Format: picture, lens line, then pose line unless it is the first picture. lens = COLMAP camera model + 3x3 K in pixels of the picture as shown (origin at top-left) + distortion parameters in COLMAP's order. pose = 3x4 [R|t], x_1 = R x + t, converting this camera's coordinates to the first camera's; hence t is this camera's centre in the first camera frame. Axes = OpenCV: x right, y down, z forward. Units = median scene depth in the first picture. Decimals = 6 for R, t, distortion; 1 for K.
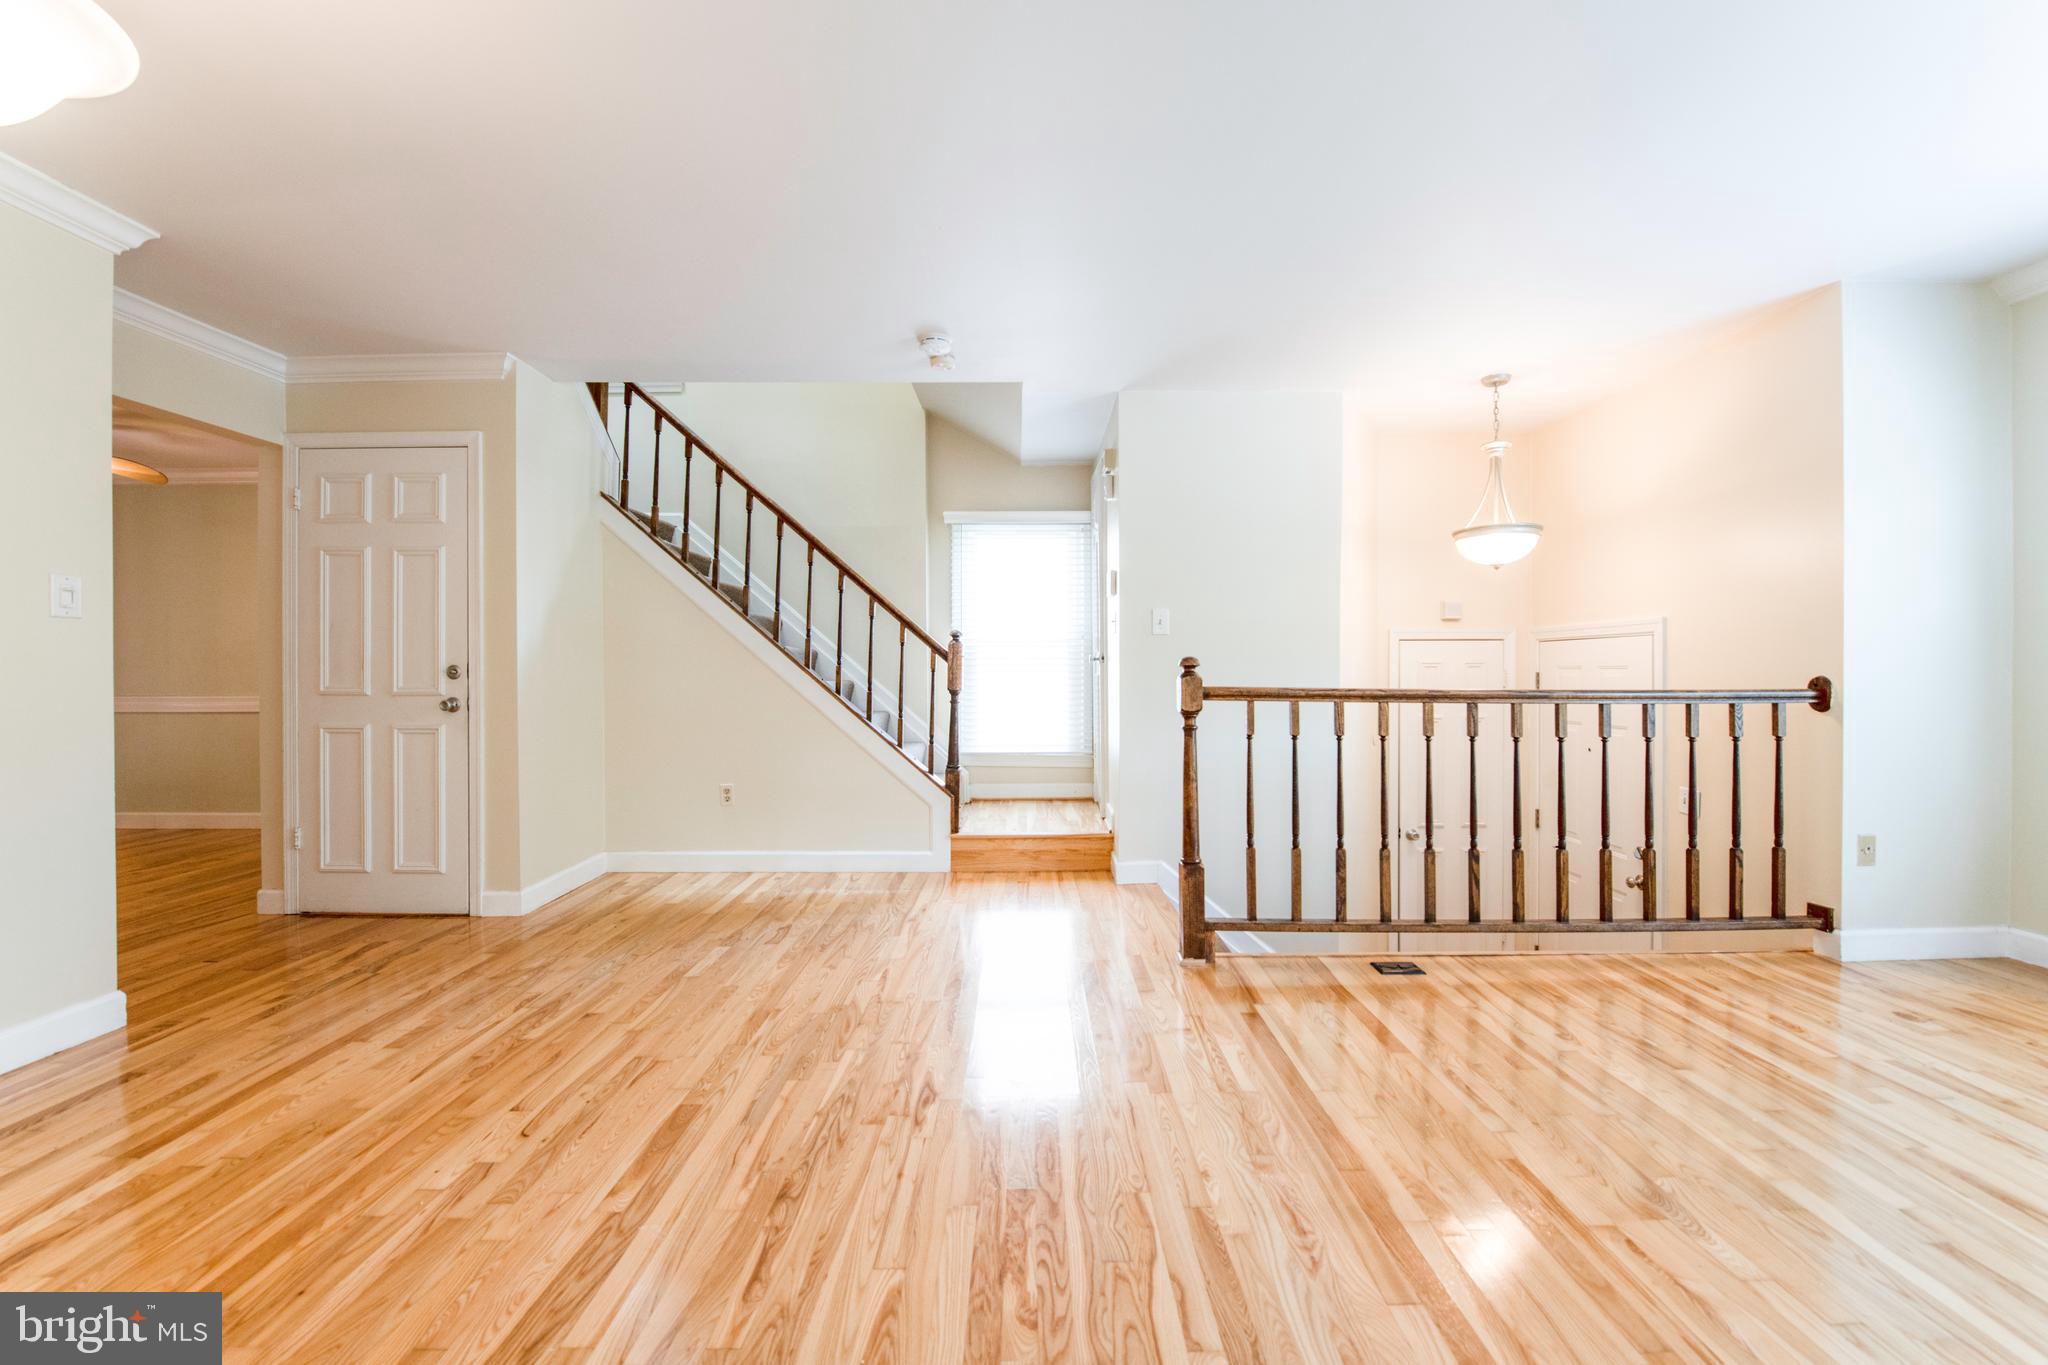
lens RADIAL K [[831.0, 0, 1032.0], [0, 831.0, 674.3], [0, 0, 1]] dist [-0.002036, -0.007322]
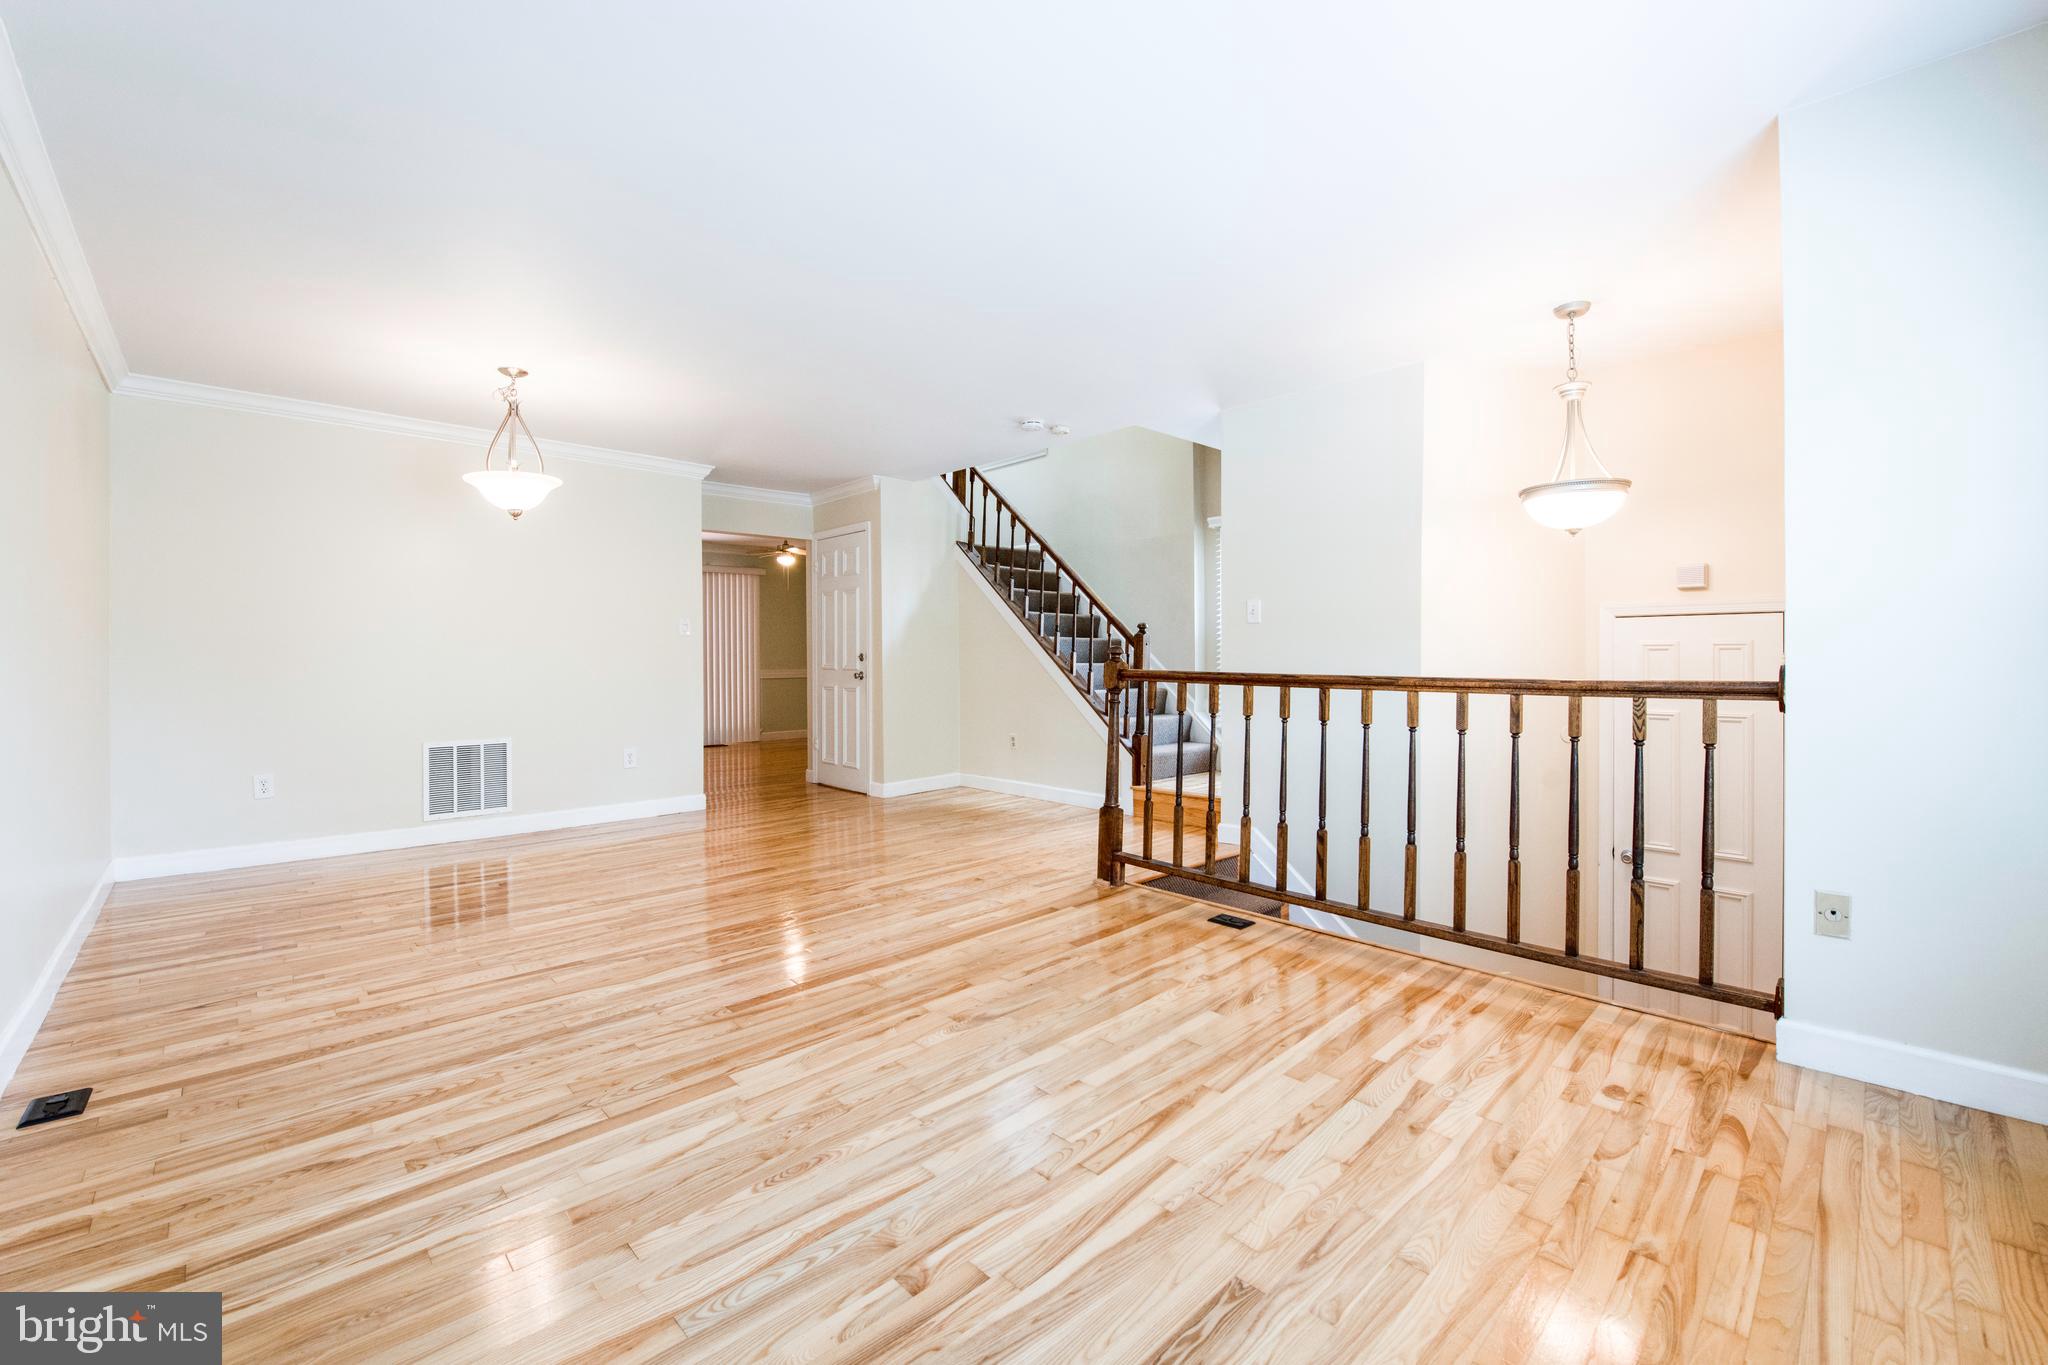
lens RADIAL K [[831.0, 0, 1032.0], [0, 831.0, 674.3], [0, 0, 1]] dist [-0.002036, -0.007322]
pose [[0.691400, 0.016273, -0.722289, 0.991274], [-0.007567, 0.999855, 0.015282, 0.003967], [0.722432, -0.005100, 0.691423, 0.029107]]
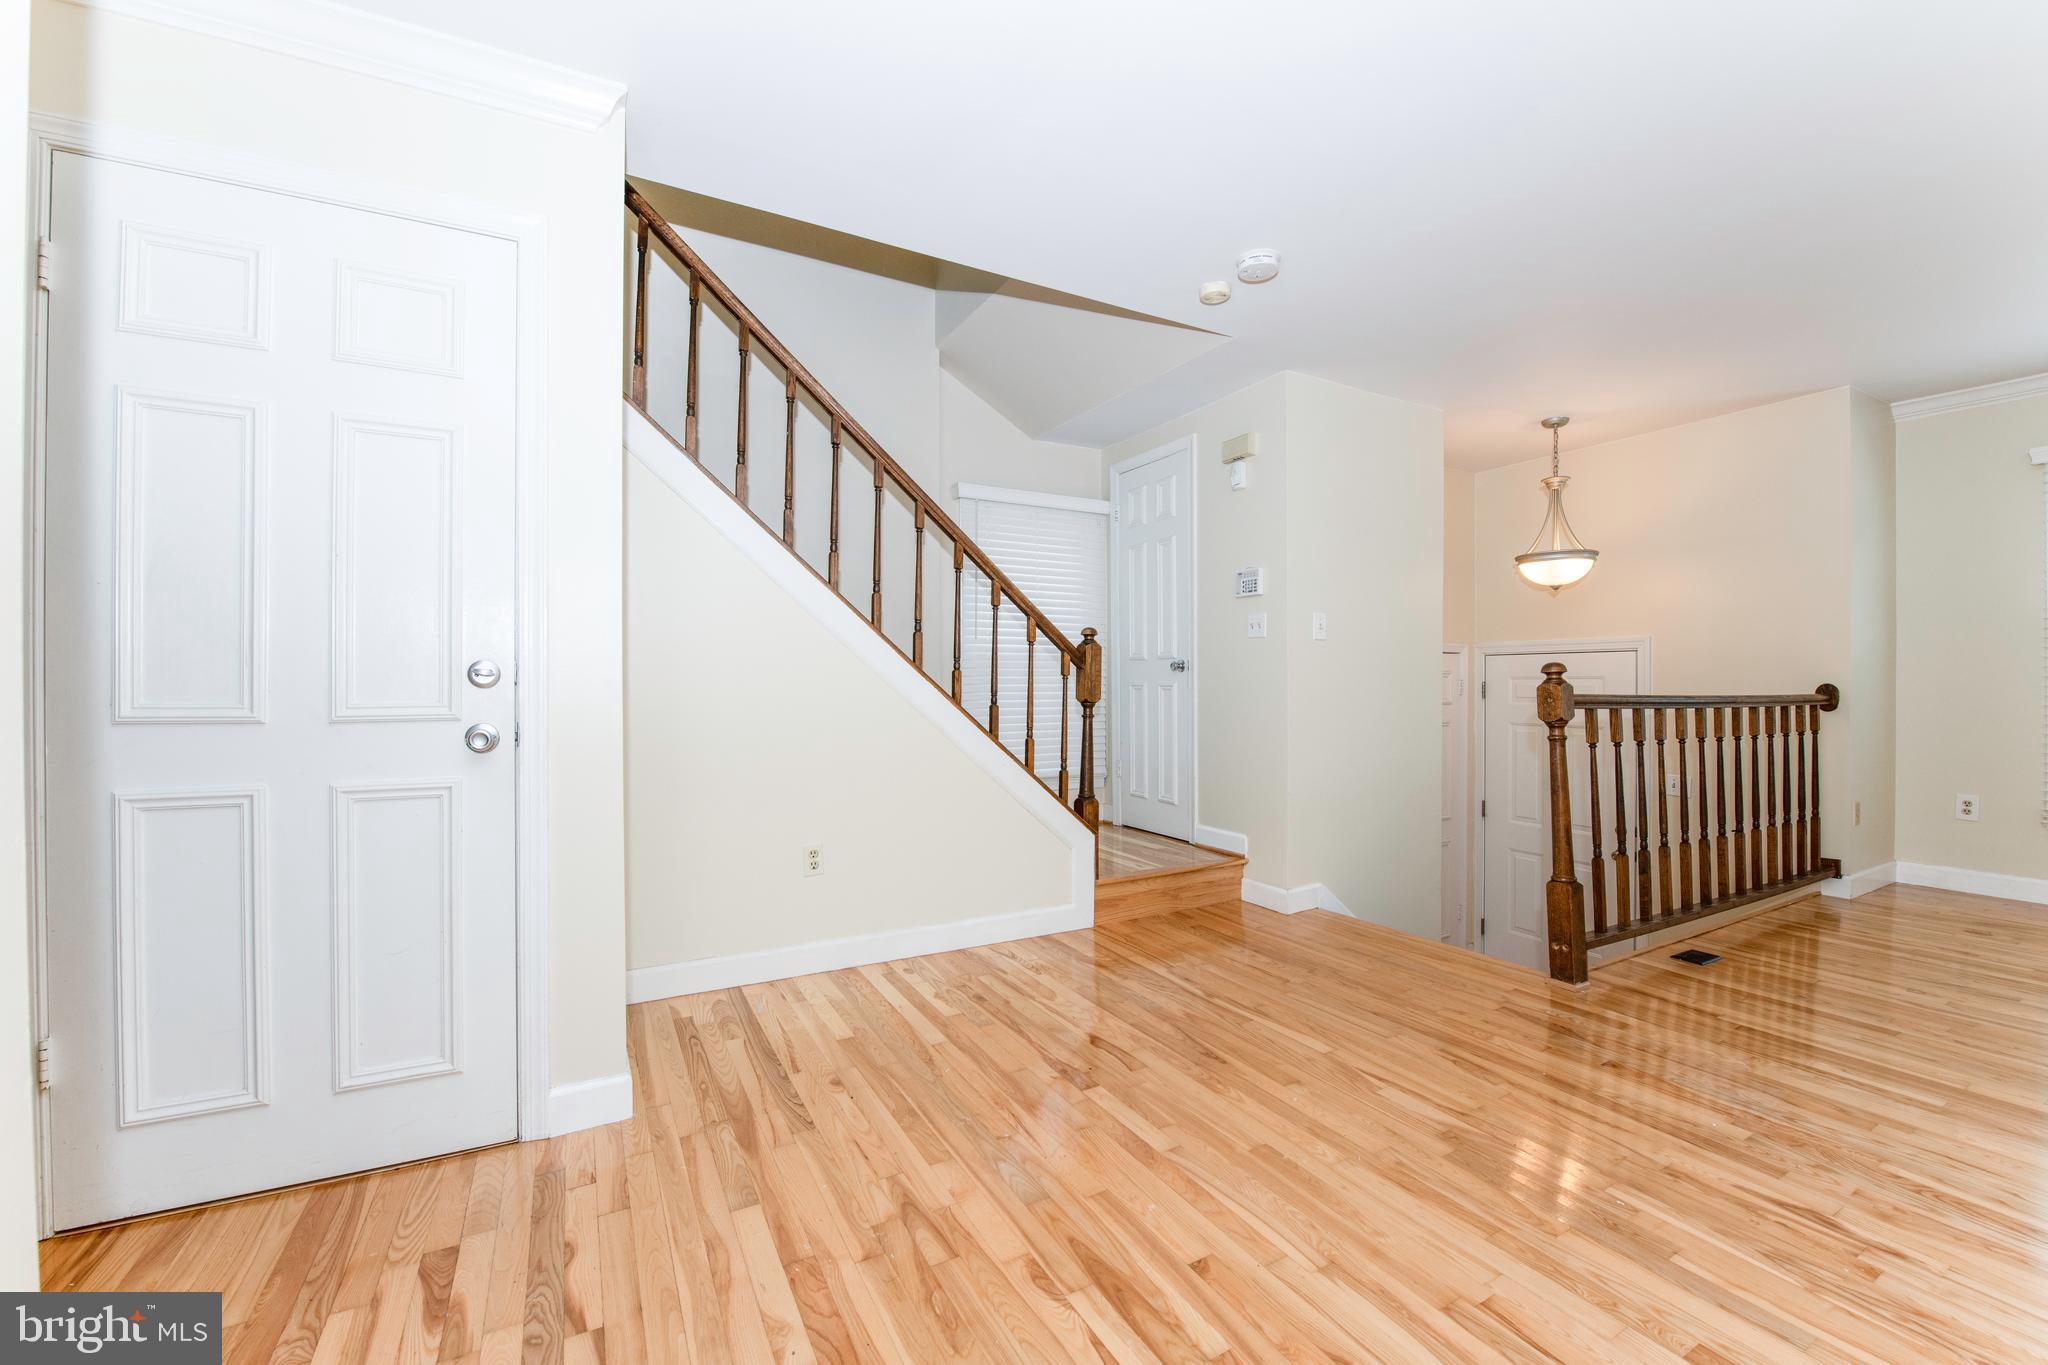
lens RADIAL K [[831.0, 0, 1032.0], [0, 831.0, 674.3], [0, 0, 1]] dist [-0.002036, -0.007322]
pose [[0.872918, 0.006658, 0.487821, -0.778632], [-0.001165, 0.999932, -0.011564, 0.003927], [-0.487865, 0.009527, 0.872867, 0.462603]]
